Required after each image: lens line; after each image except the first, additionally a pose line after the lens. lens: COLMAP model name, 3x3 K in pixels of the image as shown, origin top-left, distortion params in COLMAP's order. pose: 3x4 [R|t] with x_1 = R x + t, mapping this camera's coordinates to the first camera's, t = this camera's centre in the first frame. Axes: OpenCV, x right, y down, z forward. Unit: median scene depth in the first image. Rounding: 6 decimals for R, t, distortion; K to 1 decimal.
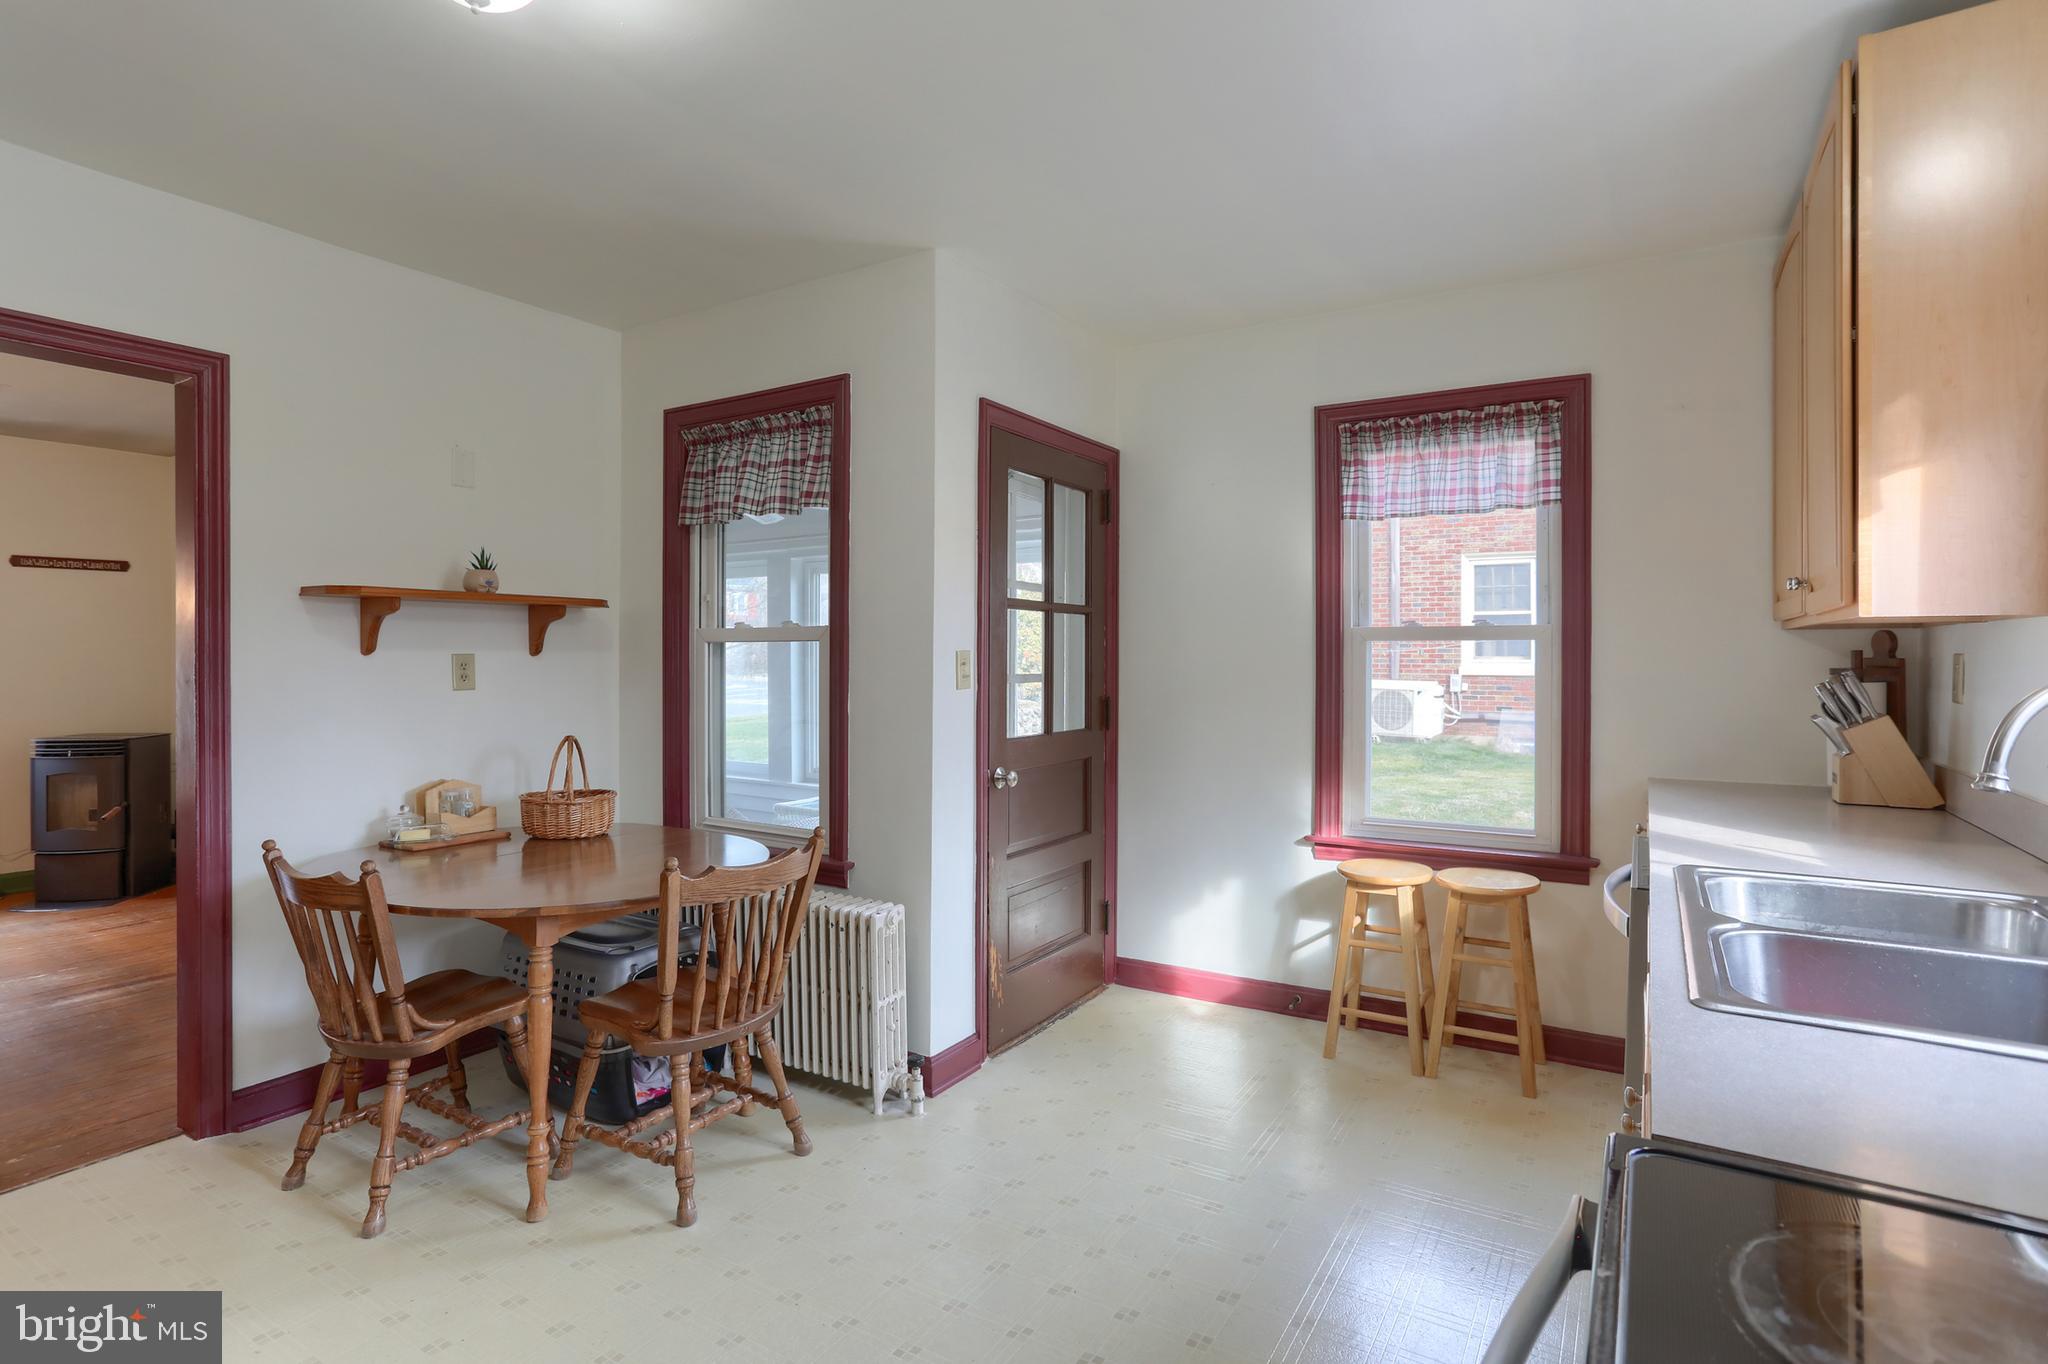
lens RADIAL K [[1031.6, 0, 1033.3], [0, 1031.6, 678.8], [0, 0, 1]] dist [-0.042003, 0.021934]
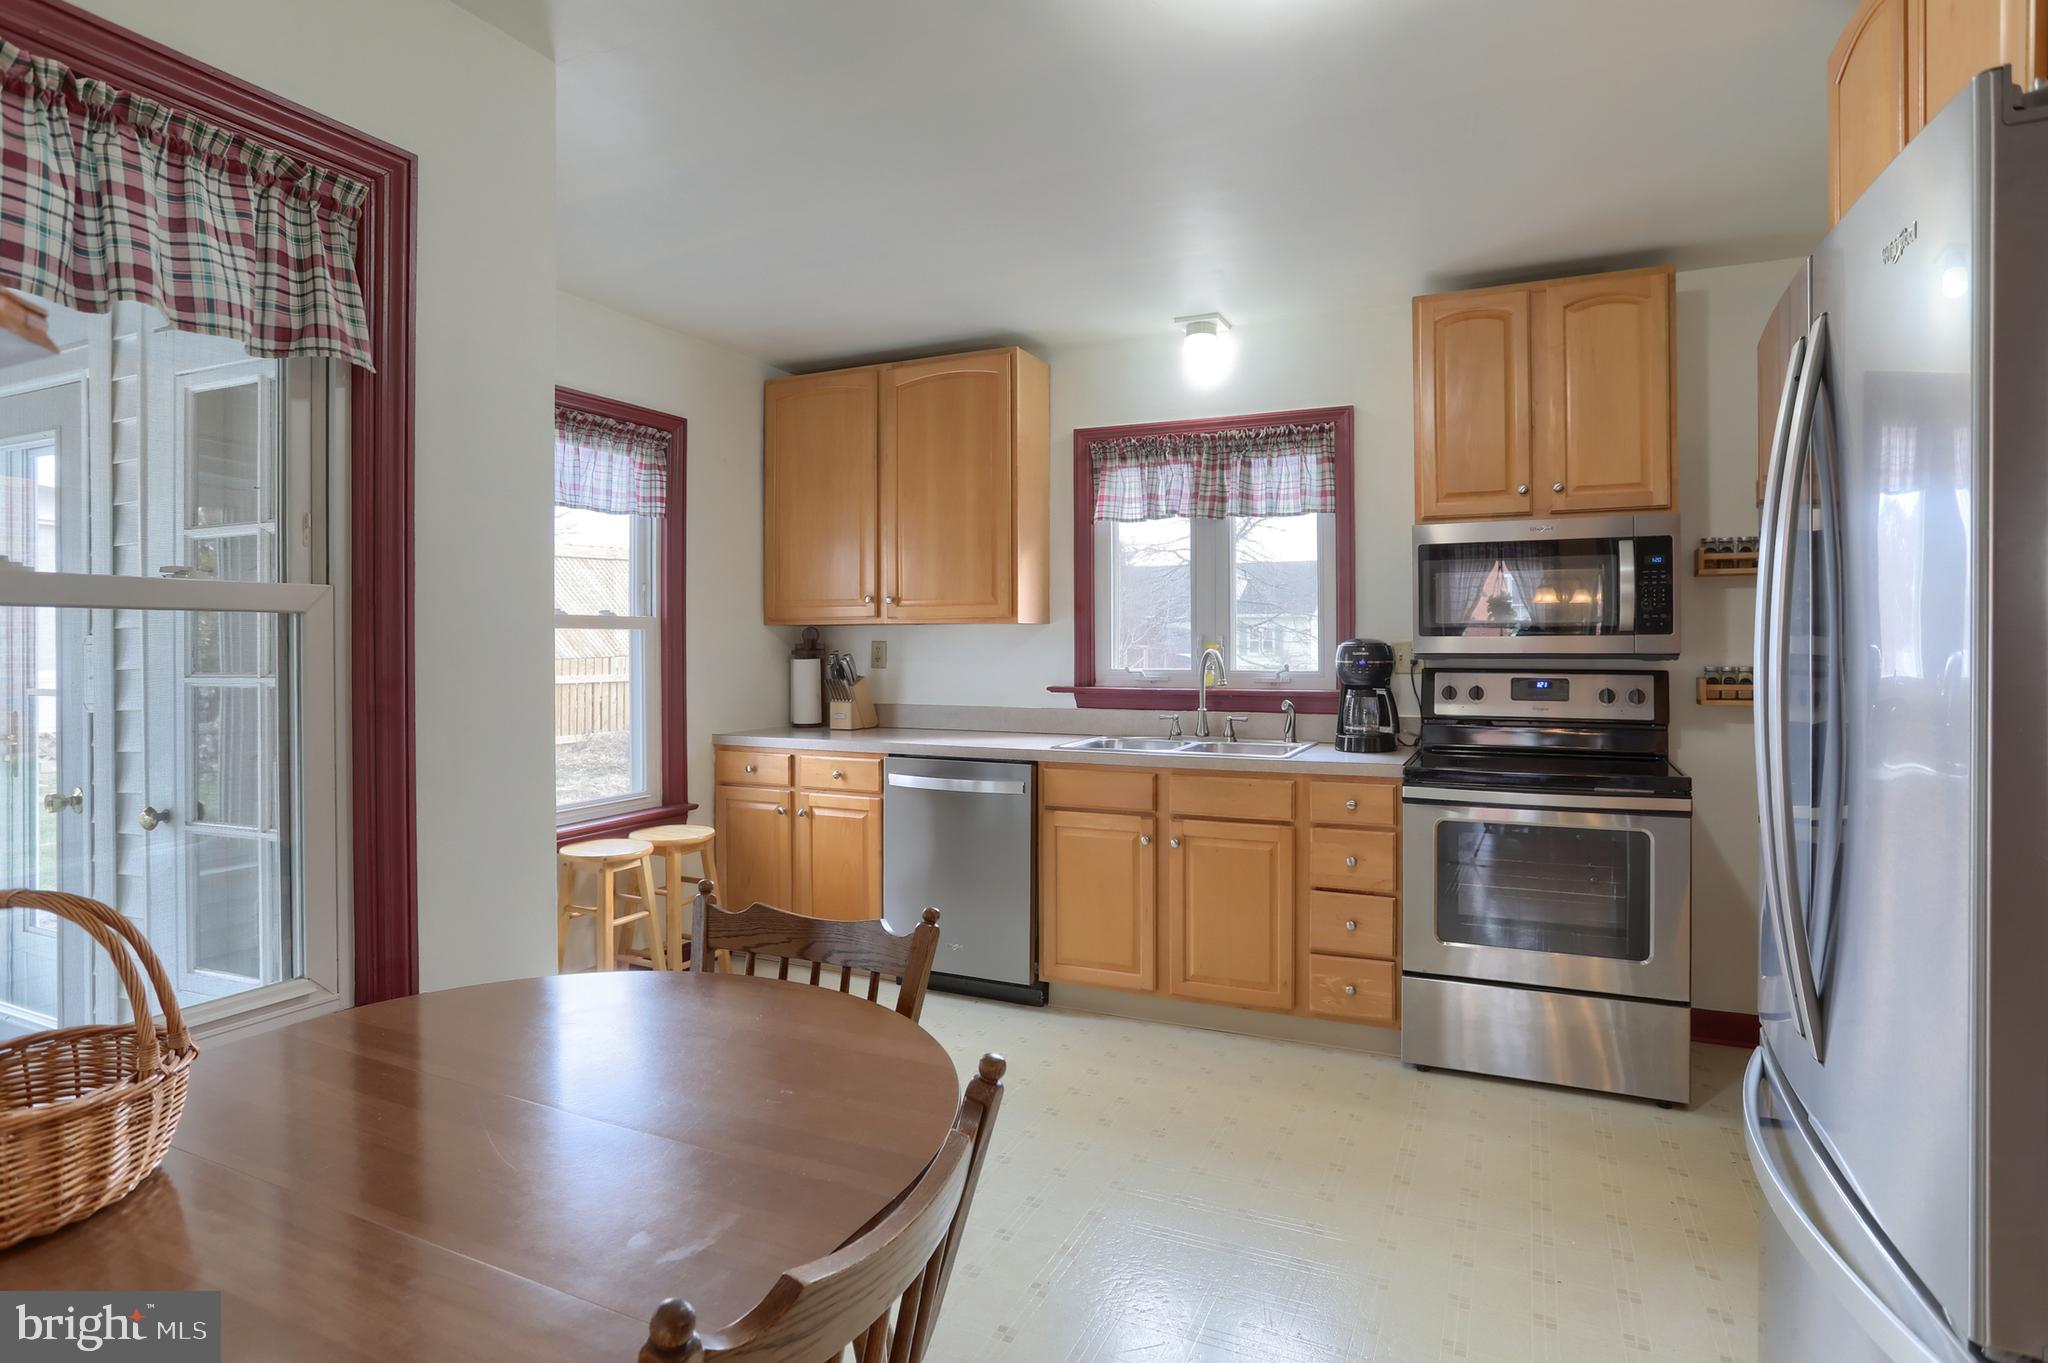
lens RADIAL K [[1092.2, 0, 1008.2], [0, 1092.2, 644.9], [0, 0, 1]] dist [-0.007356, 0.004111]
pose [[-0.082030, 0.001395, 0.996629, -0.798306], [0.026653, 0.999644, 0.000794, -0.009493], [-0.996273, 0.026628, -0.082038, 0.688182]]
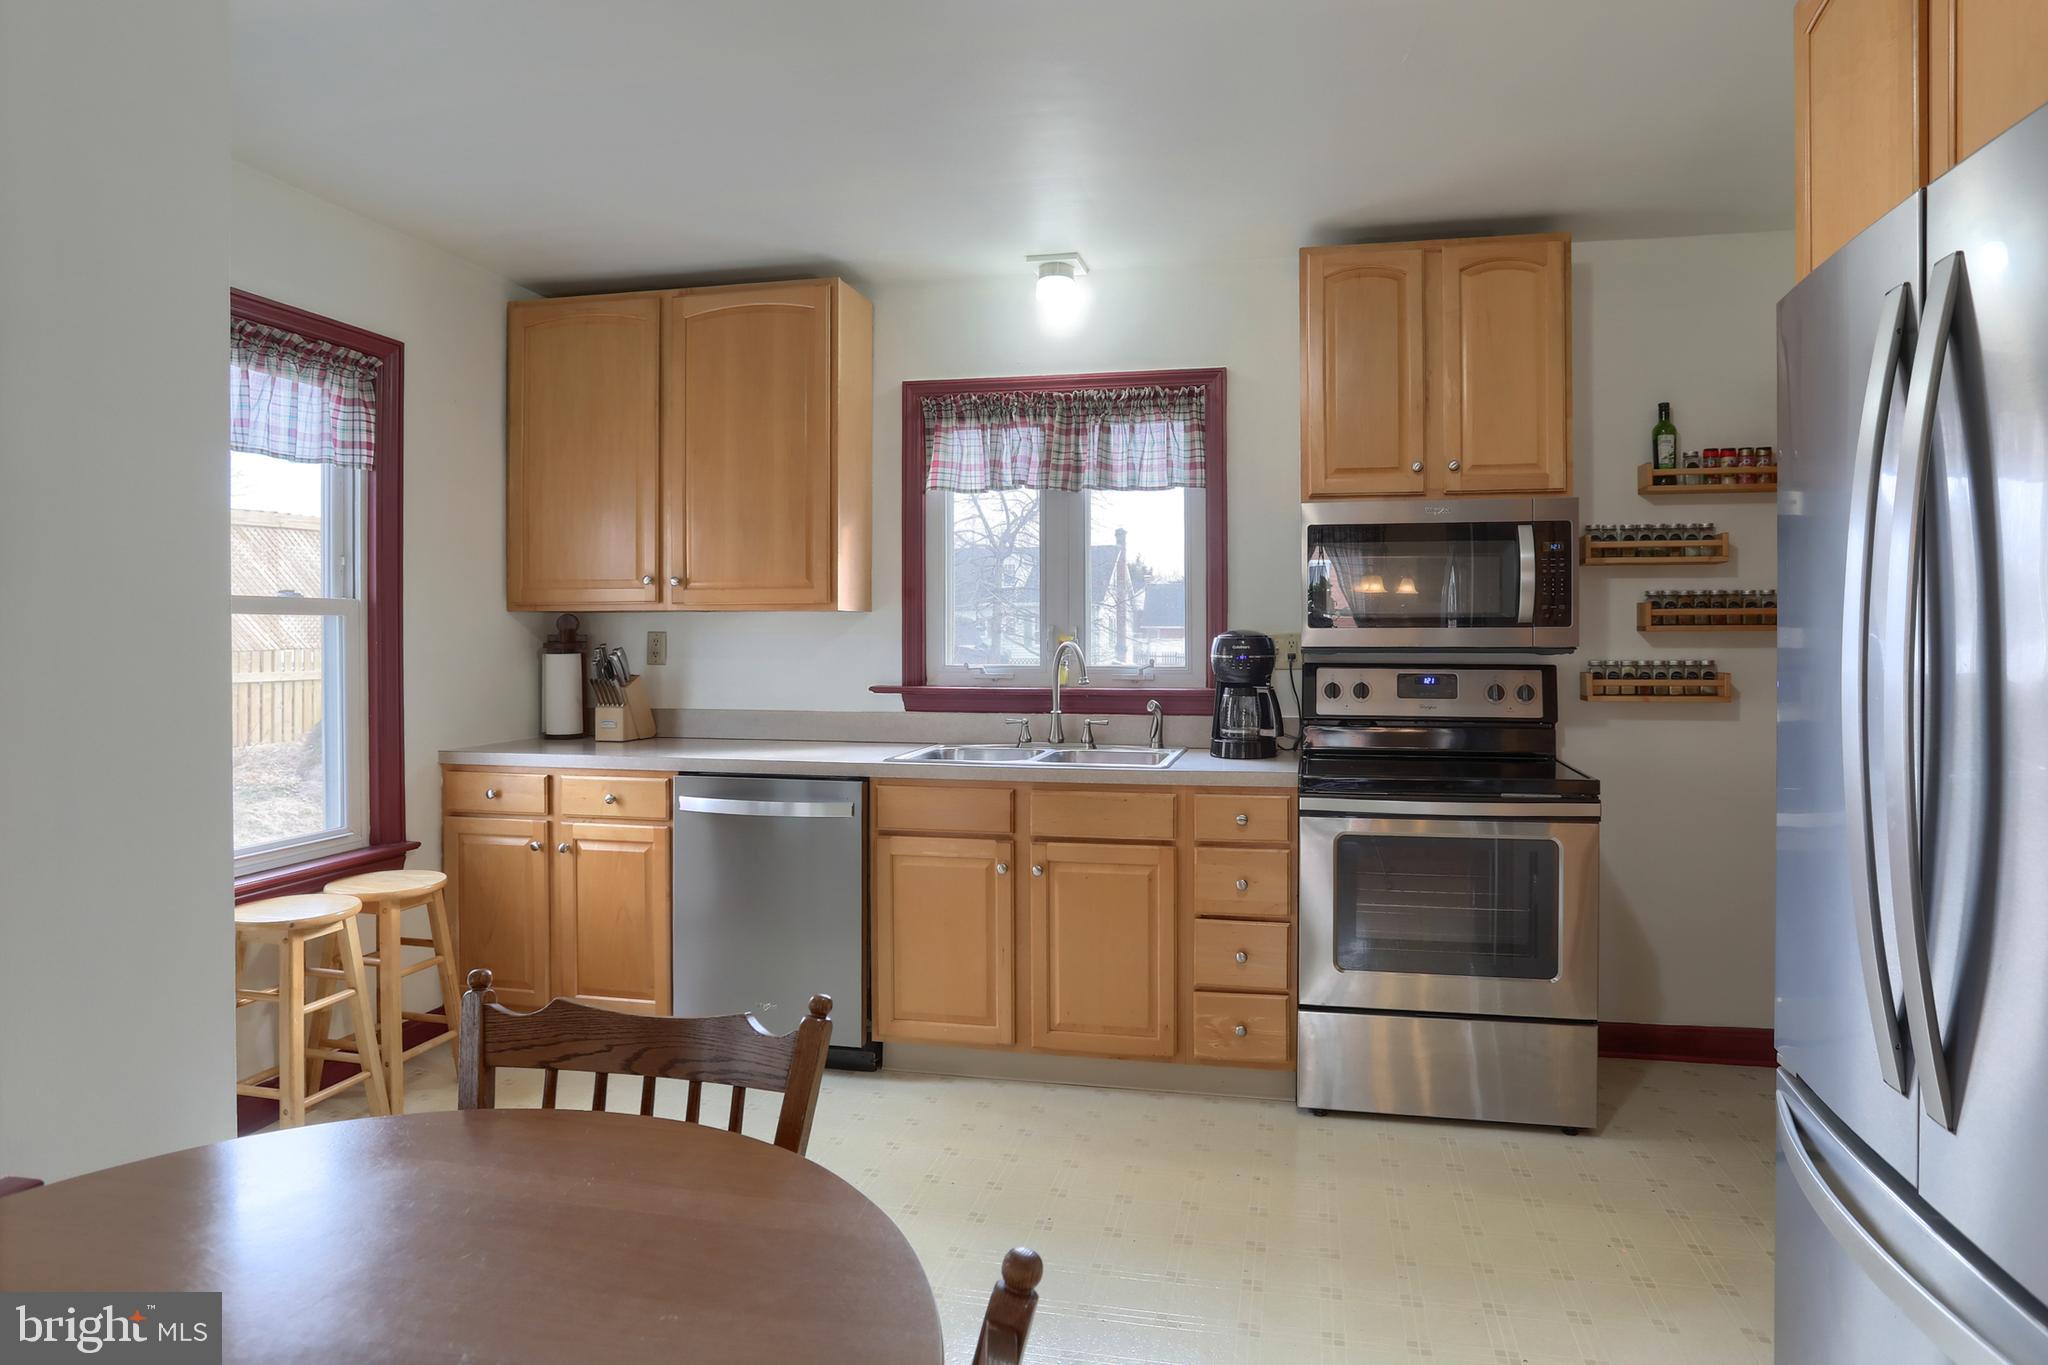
lens RADIAL K [[1192.3, 0, 1044.4], [0, 1192.3, 640.5], [0, 0, 1]] dist [-0.019969, 0.016077]
pose [[-0.309681, -0.002578, 0.950837, -0.688559], [0.024301, 0.999648, 0.010625, -0.011958], [-0.950530, 0.026397, -0.309510, 0.740938]]
